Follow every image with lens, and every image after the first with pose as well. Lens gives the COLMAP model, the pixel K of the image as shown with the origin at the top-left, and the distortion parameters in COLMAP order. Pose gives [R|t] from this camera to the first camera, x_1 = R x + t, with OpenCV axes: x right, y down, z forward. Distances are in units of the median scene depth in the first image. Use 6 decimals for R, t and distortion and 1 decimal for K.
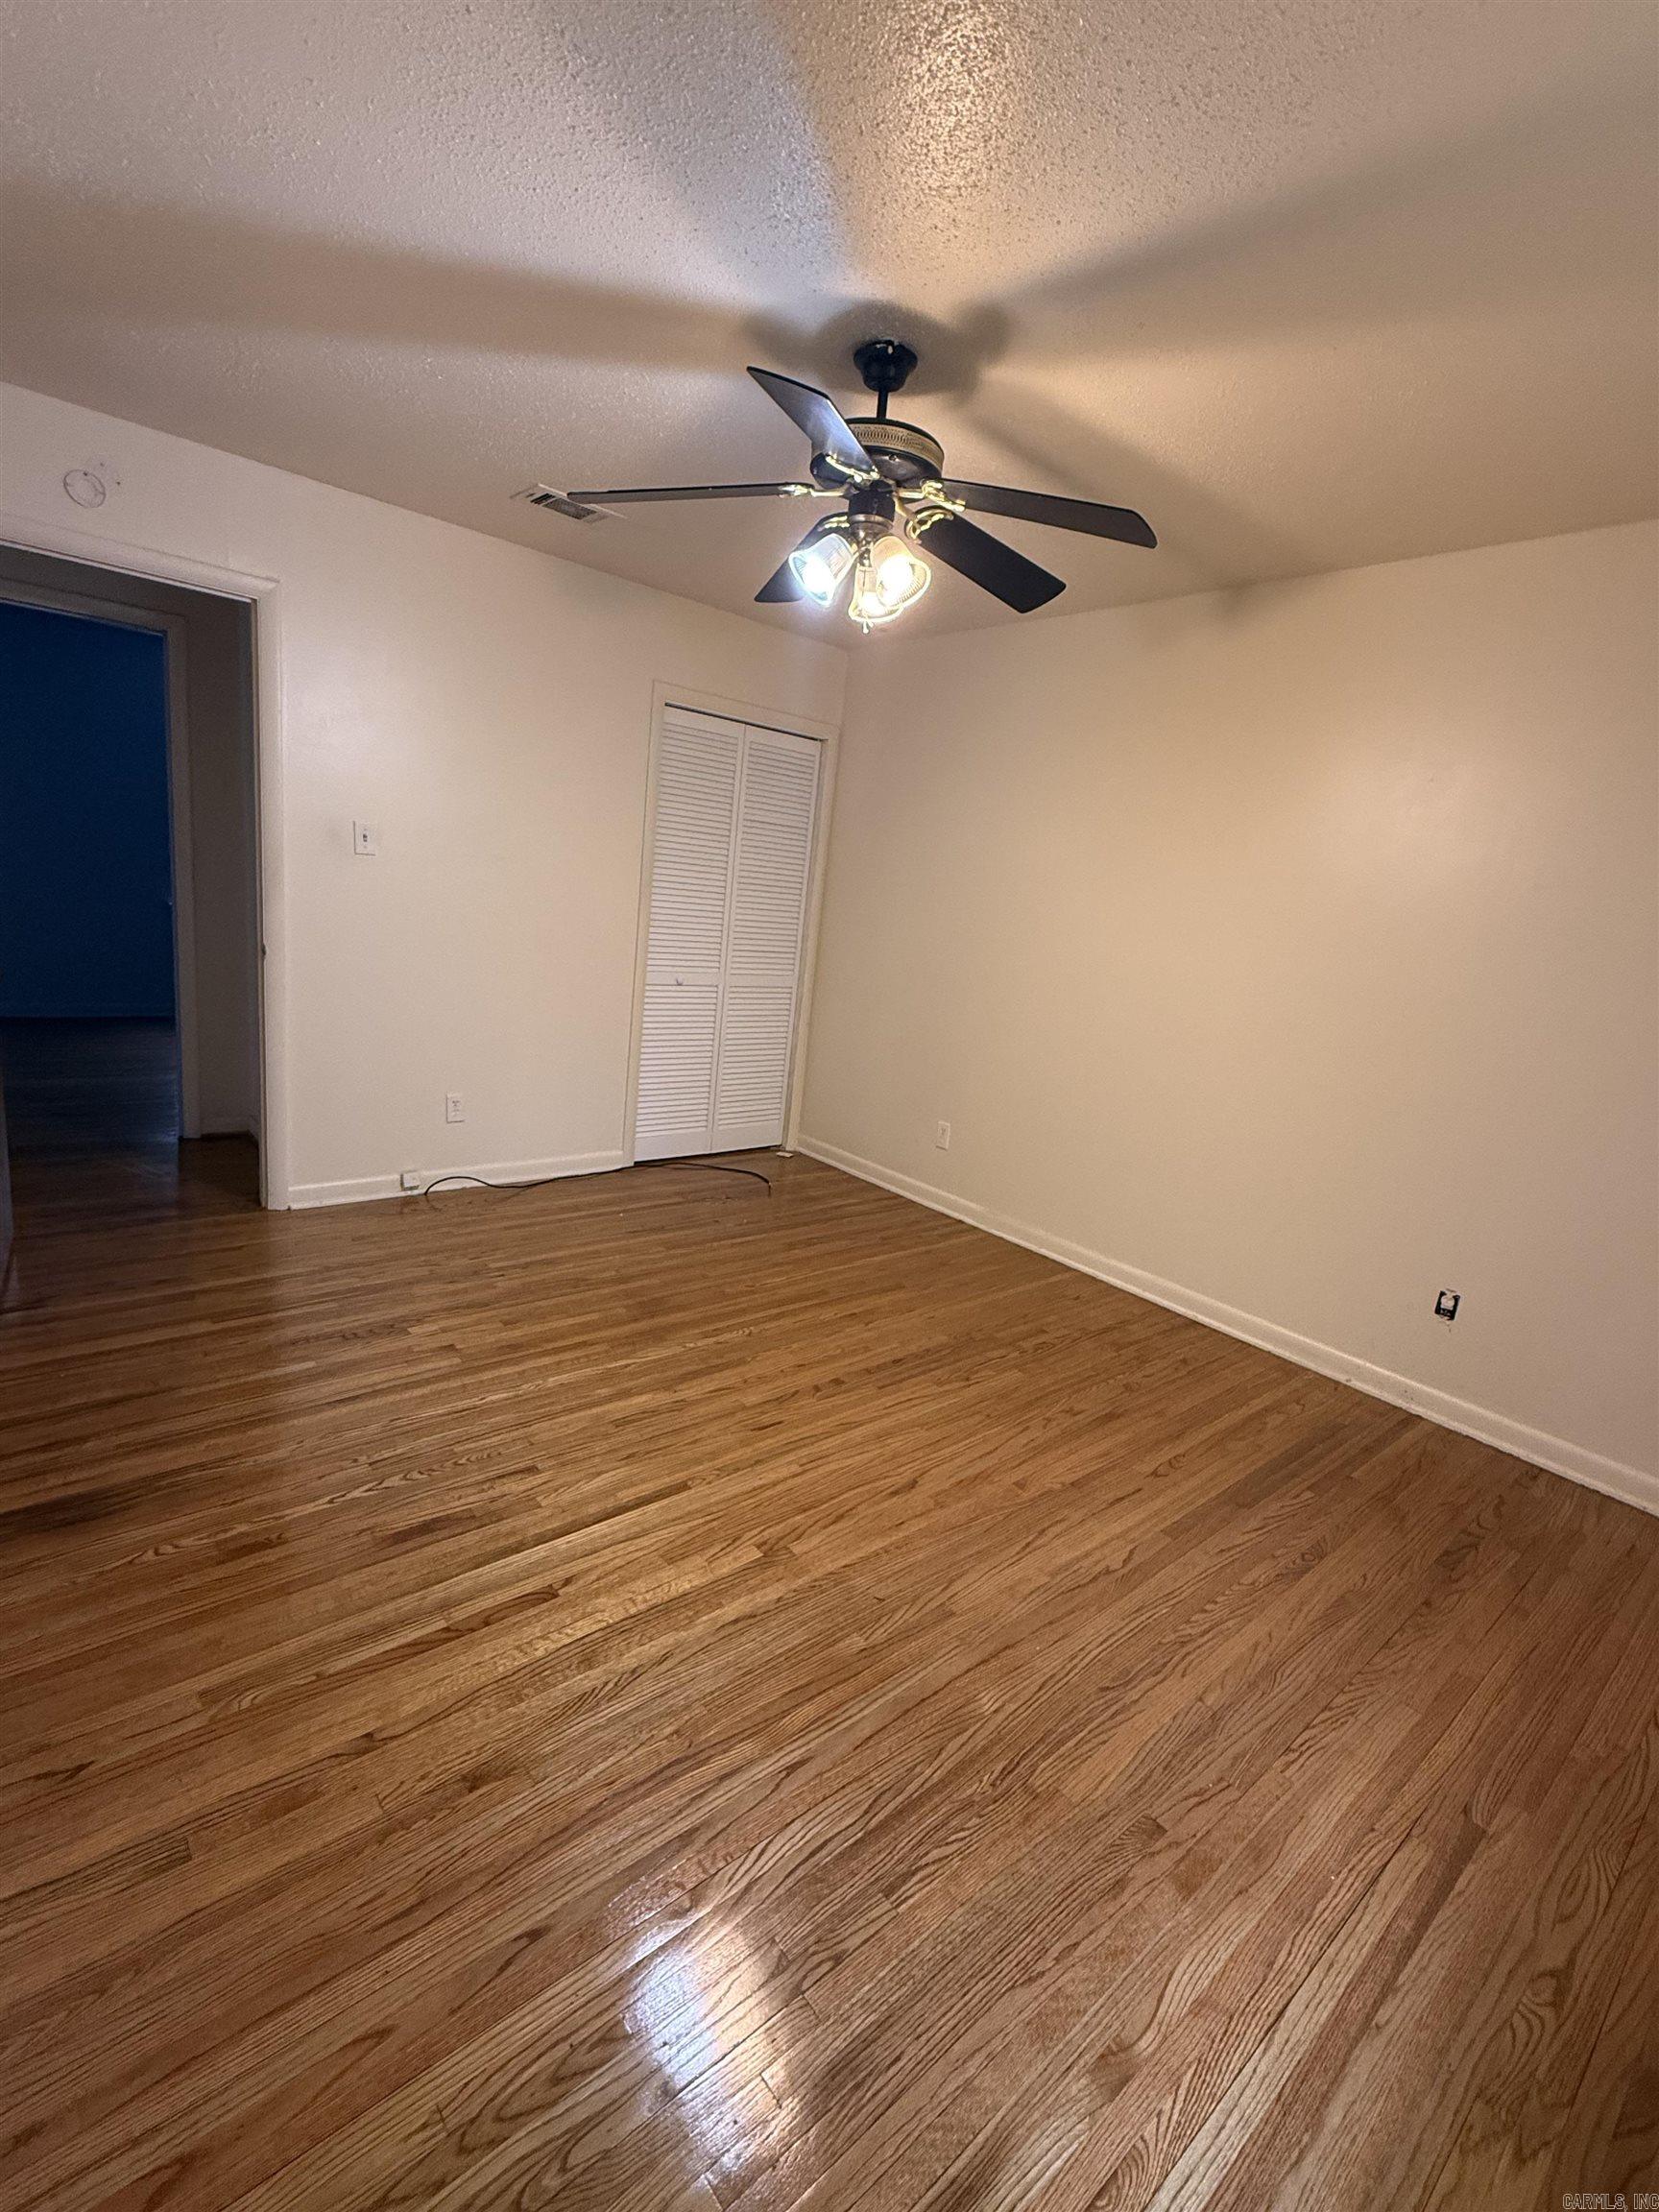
lens RADIAL K [[978.5, 0, 817.5], [0, 978.5, 1102.9], [0, 0, 1]] dist [0.003987, 0.000520]
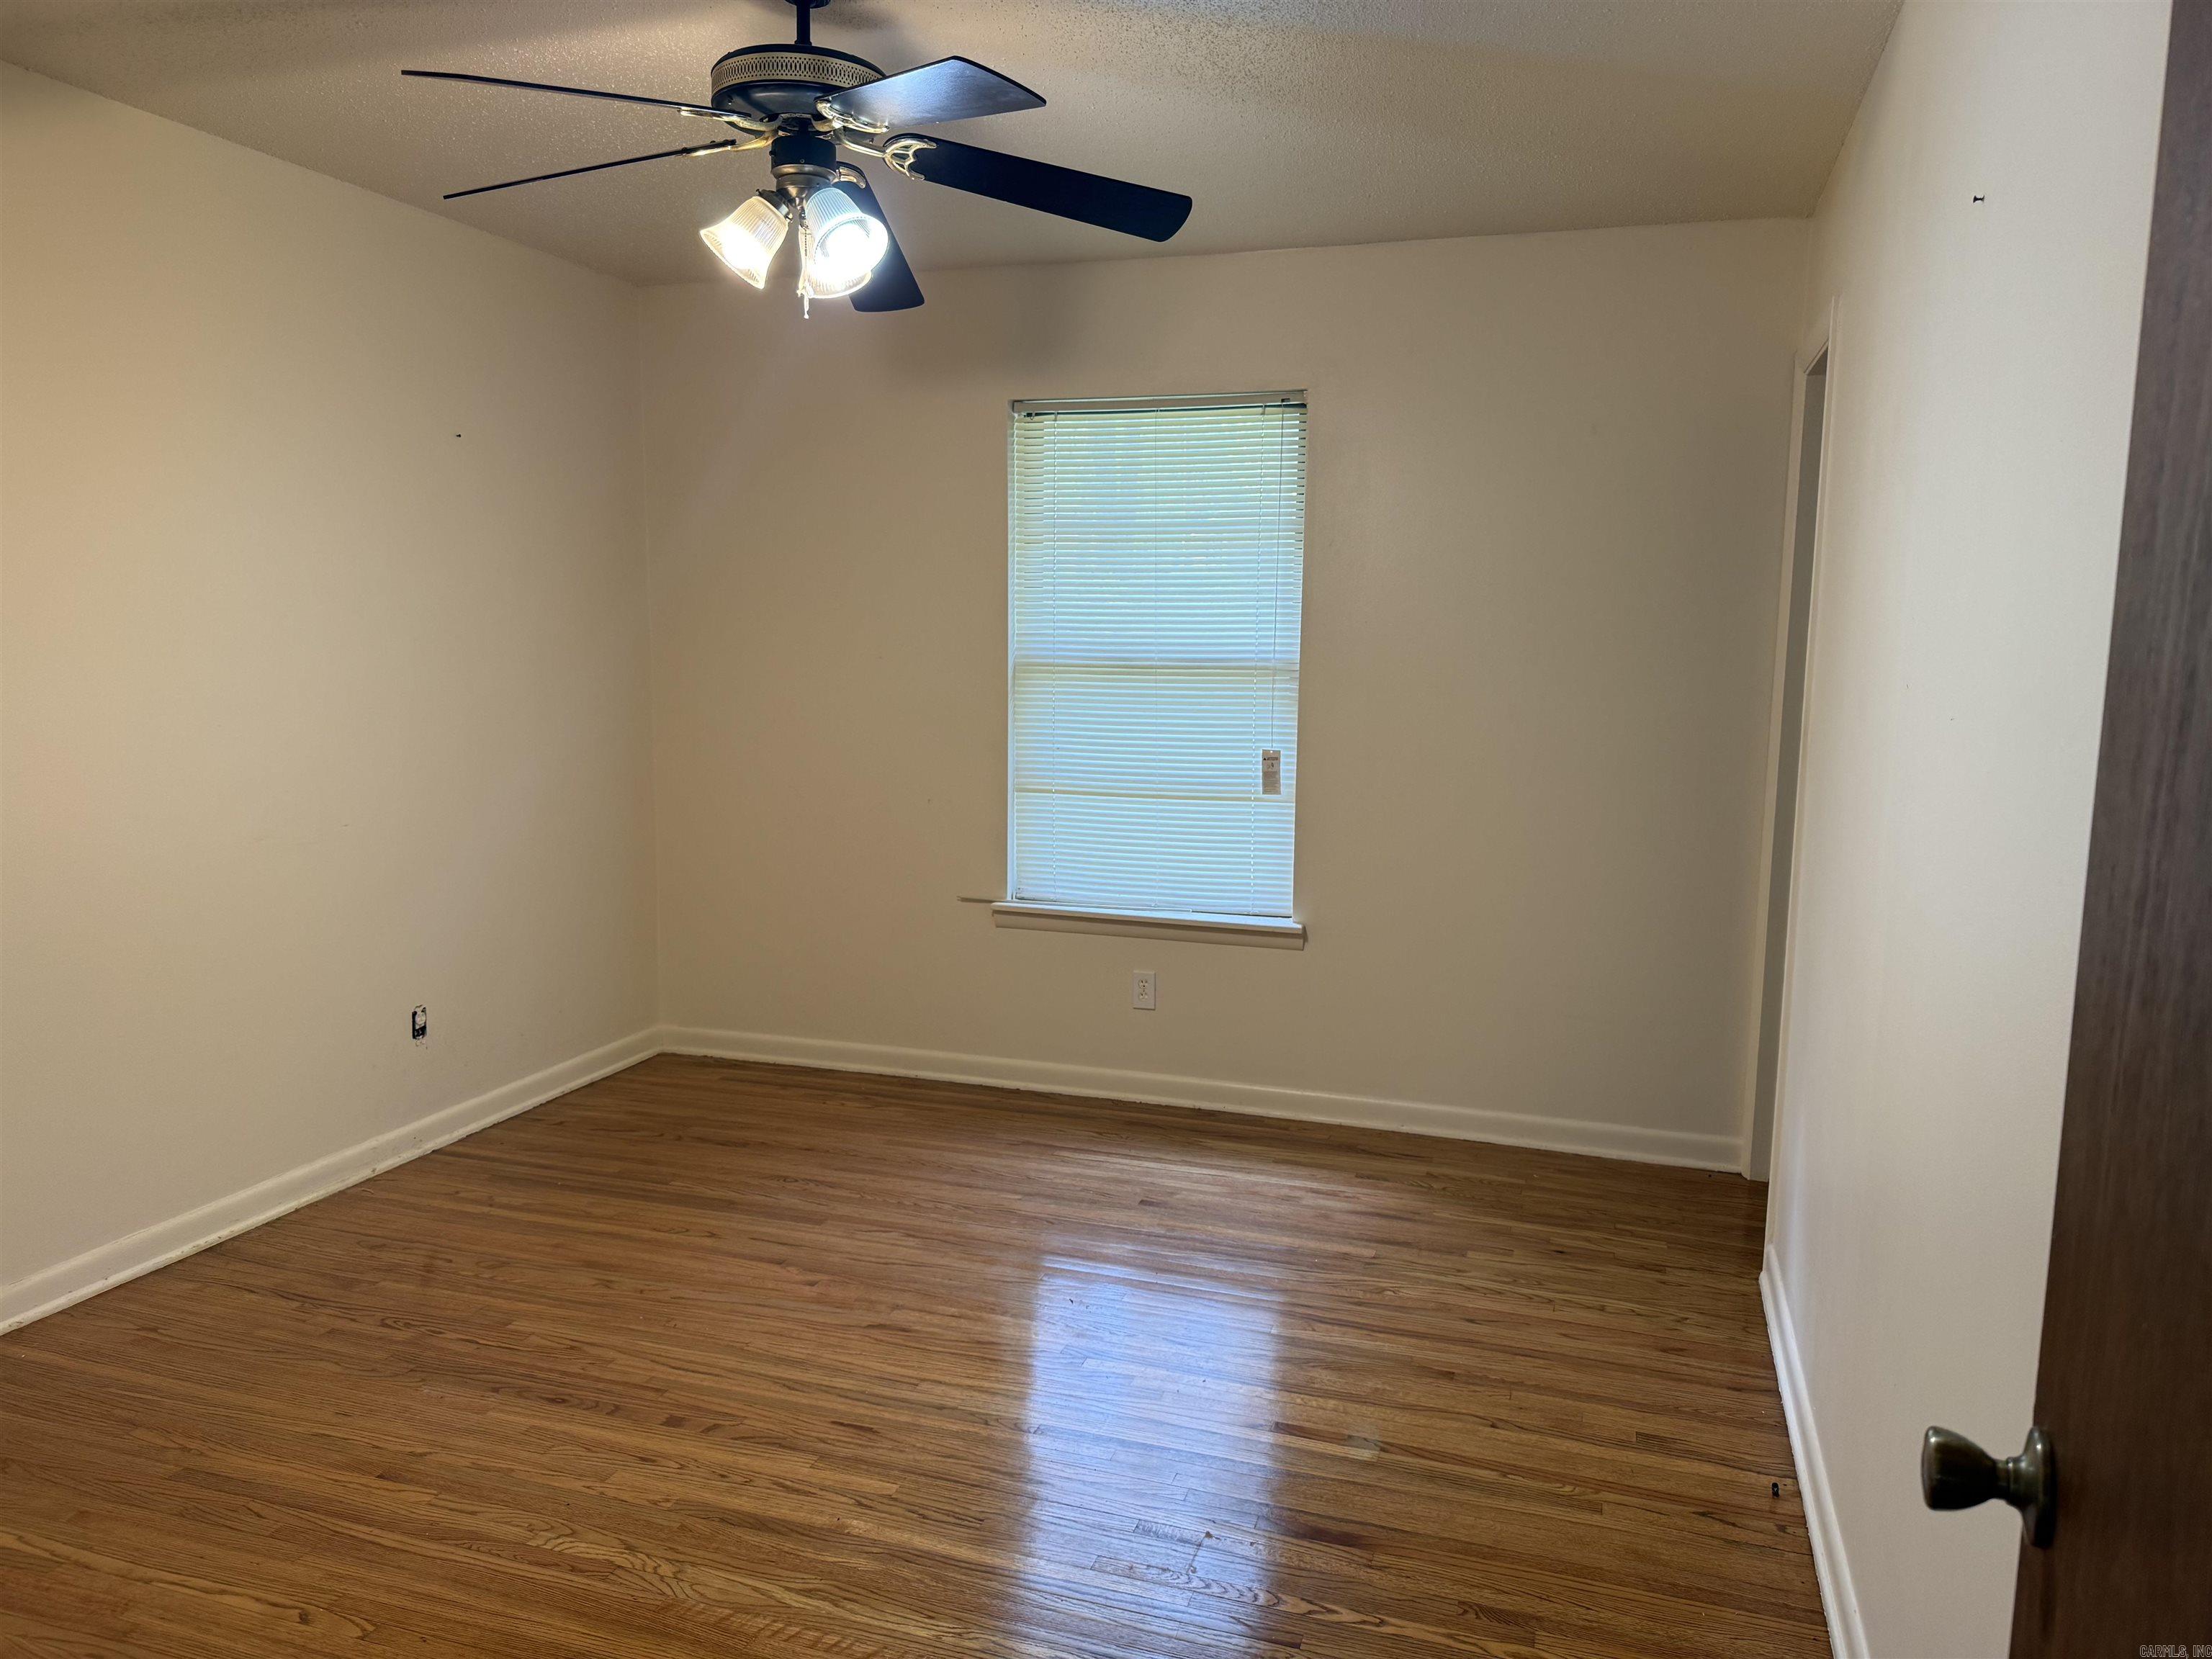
lens RADIAL K [[1585.2, 0, 1110.5], [0, 1585.2, 835.2], [0, 0, 1]] dist [0.050711, -0.069394]
pose [[-0.524260, -0.218979, 0.822922, -1.133619], [0.114864, 0.939355, 0.323138, -0.470383], [-0.843776, 0.263932, -0.467313, 1.454724]]
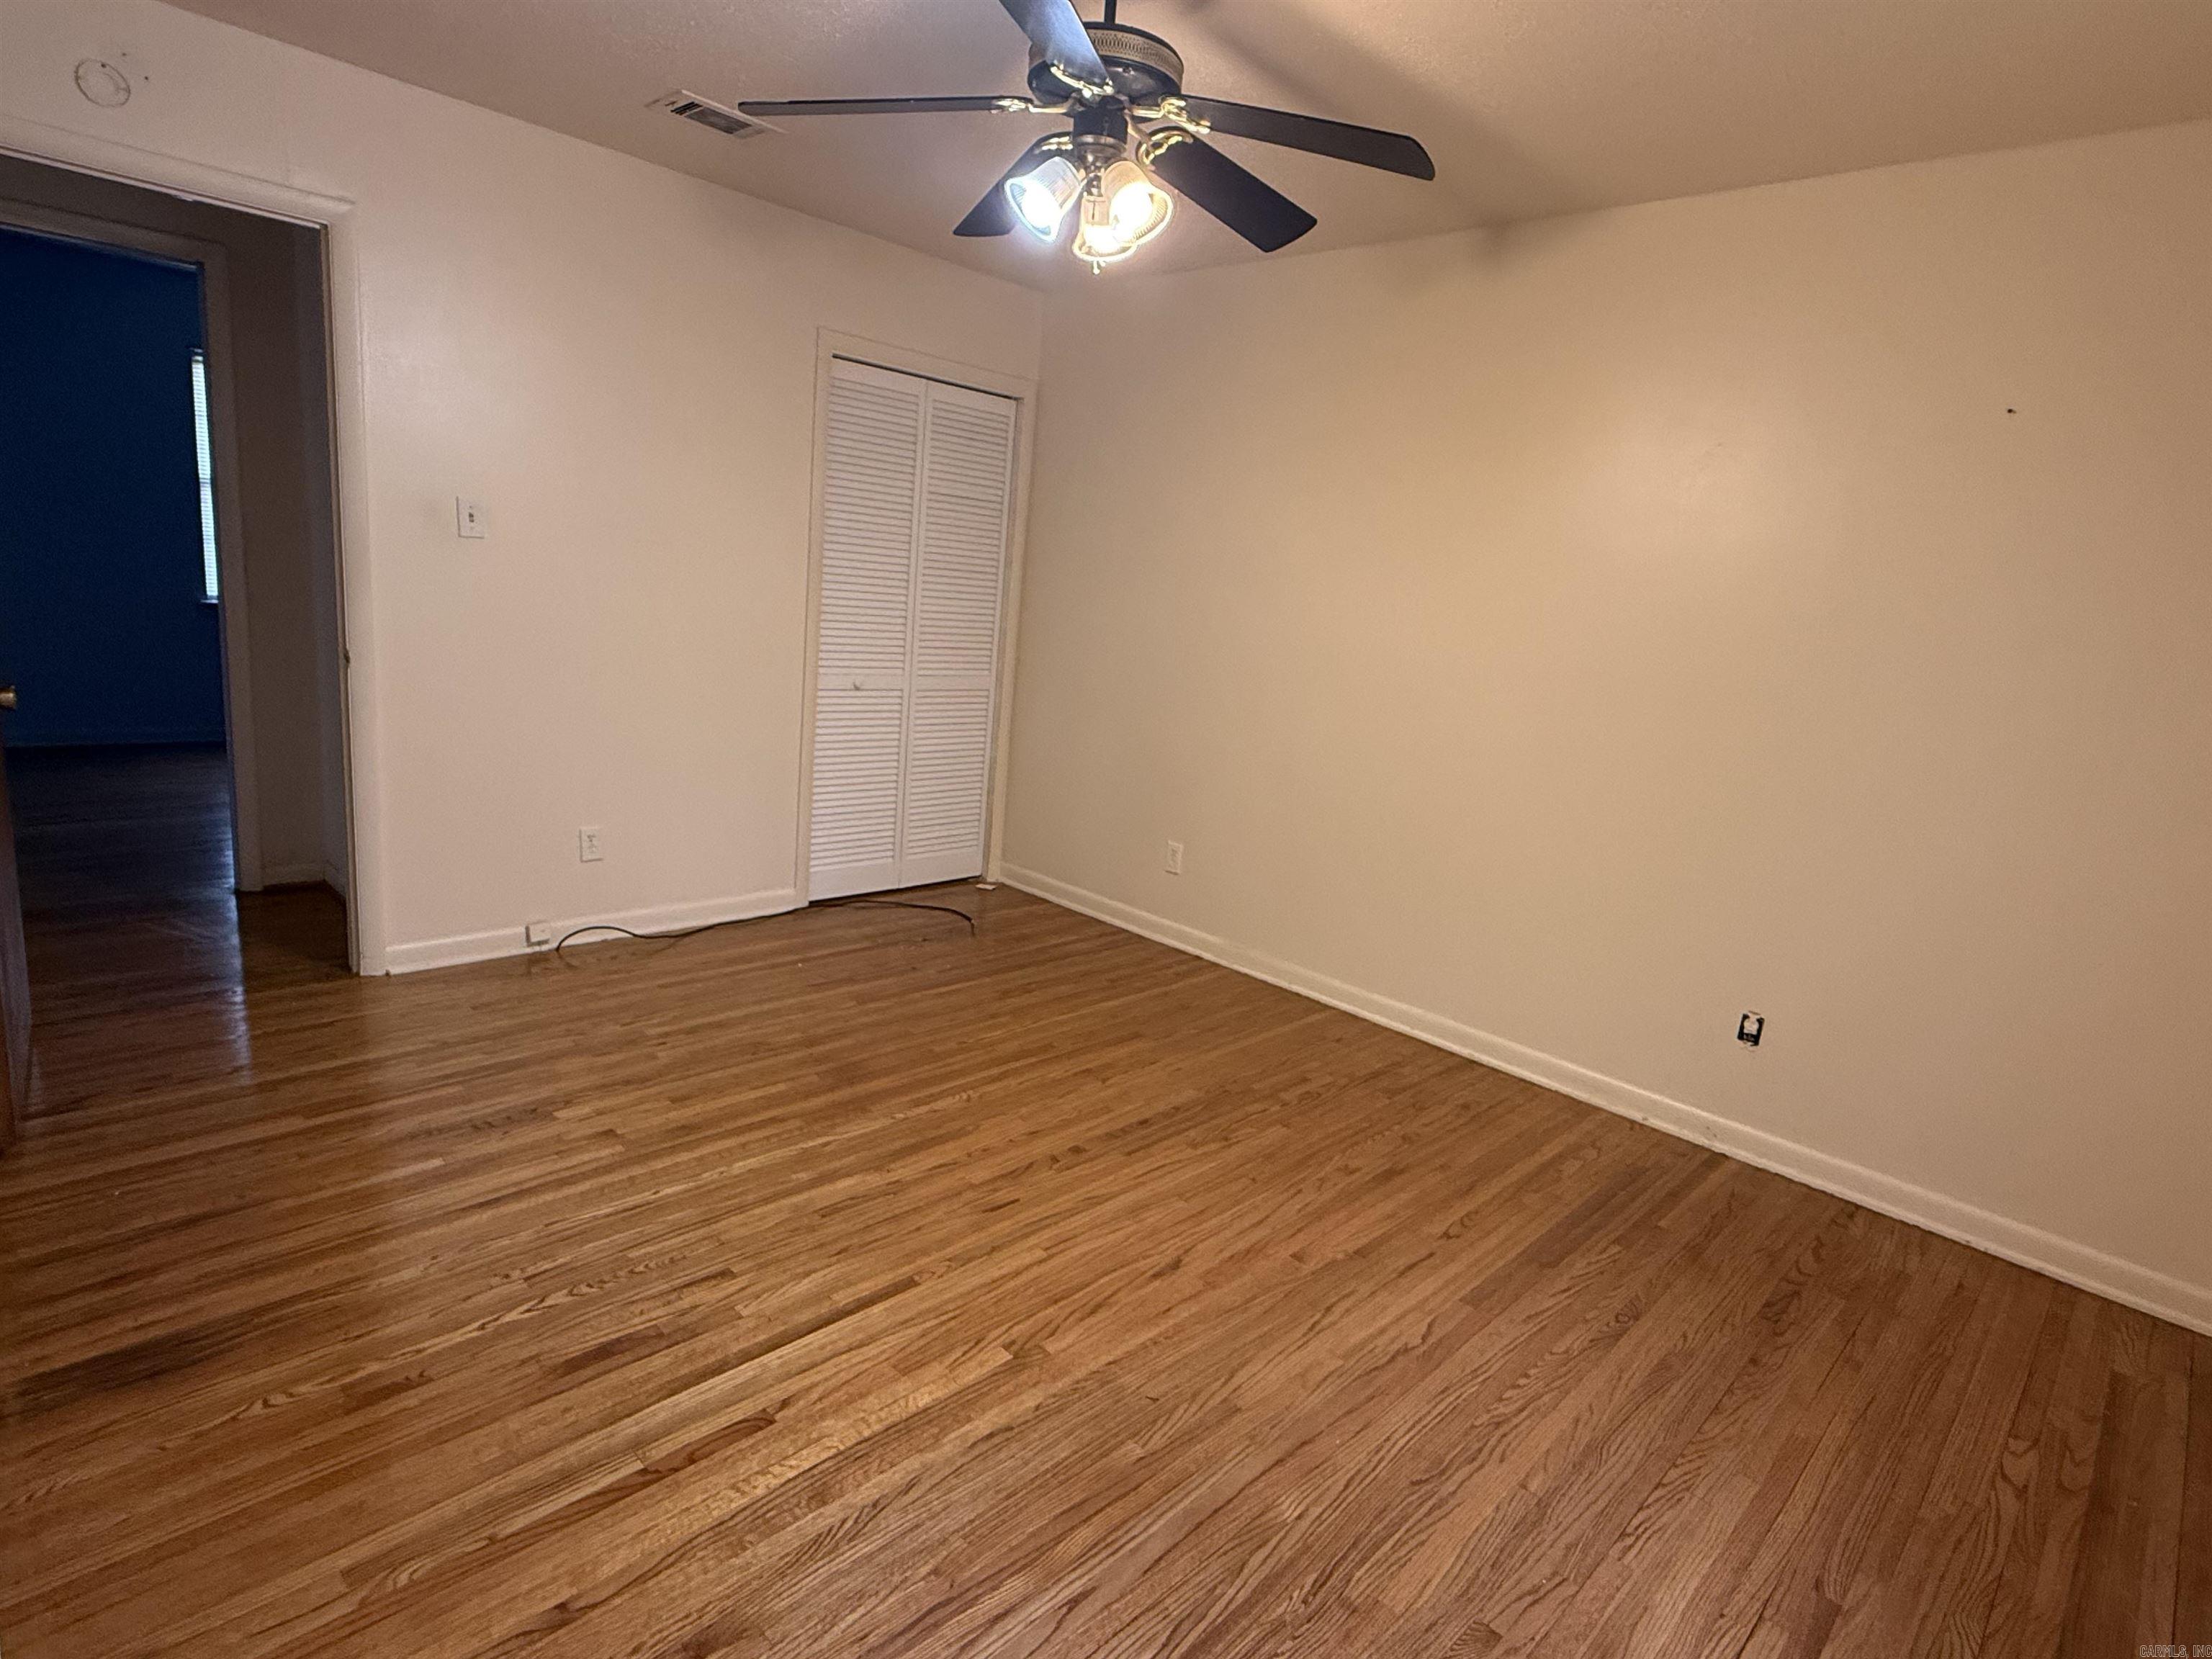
lens RADIAL K [[1148.1, 0, 1093.0], [0, 1148.1, 826.3], [0, 0, 1]] dist [0.007543, -0.001739]
pose [[0.996261, -0.029629, 0.081152, -0.050134], [0.029479, 0.999561, 0.003048, -0.000451], [-0.081206, -0.000644, 0.996697, -0.002018]]
